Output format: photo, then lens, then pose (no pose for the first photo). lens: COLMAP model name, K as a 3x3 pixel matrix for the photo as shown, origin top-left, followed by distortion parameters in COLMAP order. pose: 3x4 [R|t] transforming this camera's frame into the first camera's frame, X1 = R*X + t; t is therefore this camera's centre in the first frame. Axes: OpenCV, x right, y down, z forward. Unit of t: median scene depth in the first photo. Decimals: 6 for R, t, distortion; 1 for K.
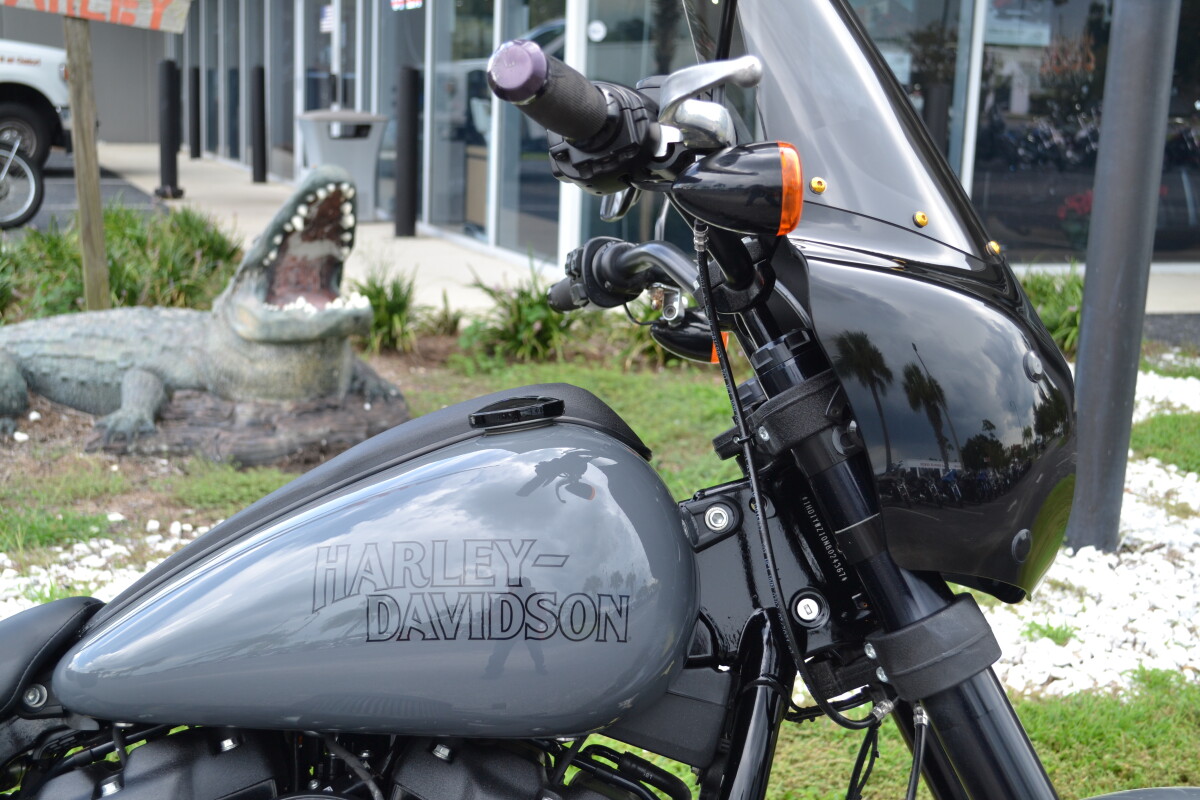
lens RADIAL K [[1536.9, 0, 600.0], [0, 1536.9, 400.0], [0, 0, 1]] dist [-0.035226, -0.011020]
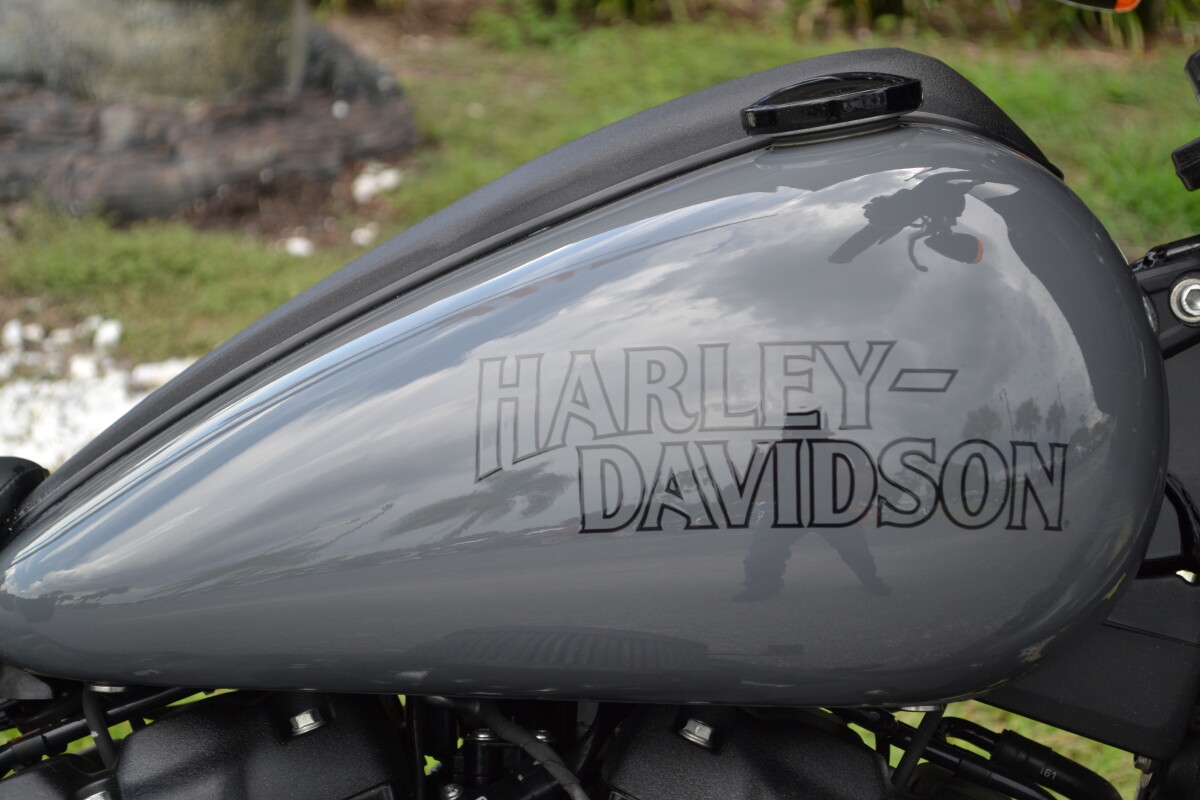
lens RADIAL K [[2783.3, 0, 600.0], [0, 2783.3, 400.0], [0, 0, 1]] dist [0.062927, -0.179356]
pose [[0.999395, -0.008922, -0.033622, -0.094800], [0.012506, 0.994079, 0.107940, 0.004382], [0.032460, -0.108295, 0.993589, 0.025804]]
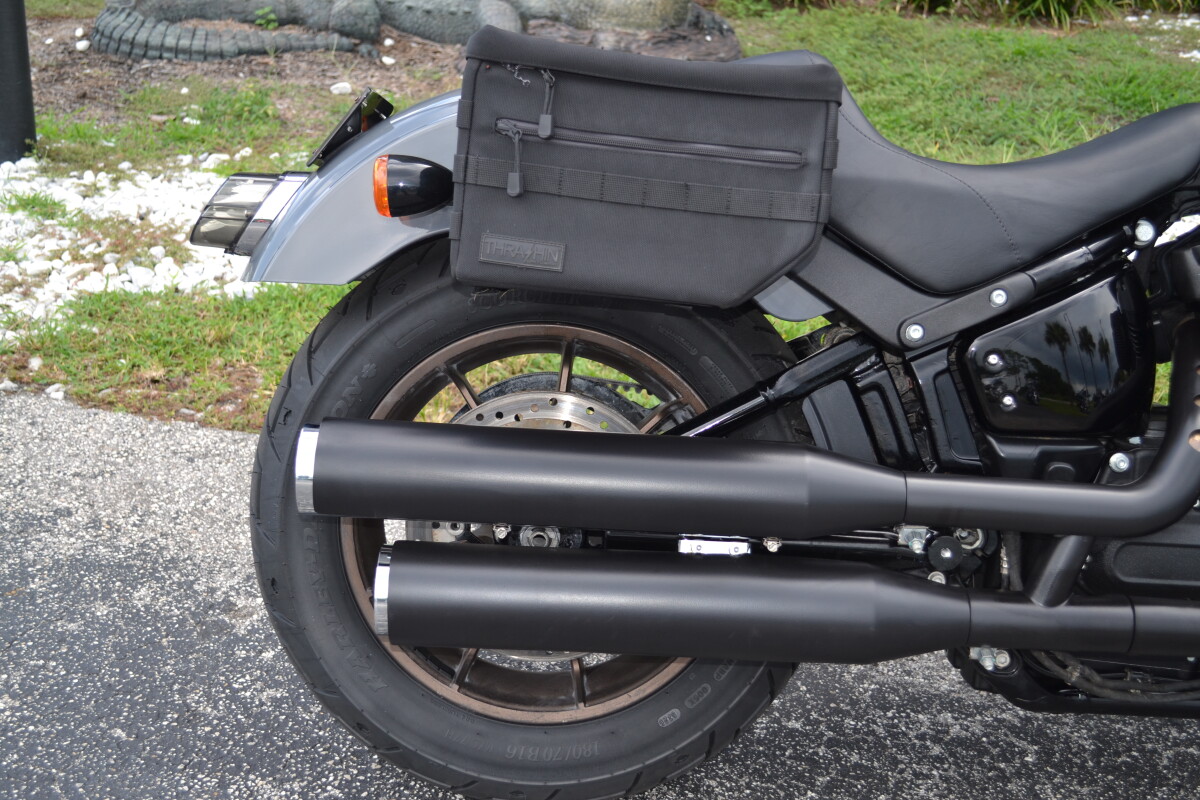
lens RADIAL K [[1509.2, 0, 600.0], [0, 1509.2, 400.0], [0, 0, 1]] dist [-0.026814, -0.028352]
pose [[0.999753, 0.021698, -0.004841, -0.770596], [-0.020192, 0.977368, 0.210579, 0.110701], [0.009300, -0.210429, 0.977565, -0.302855]]
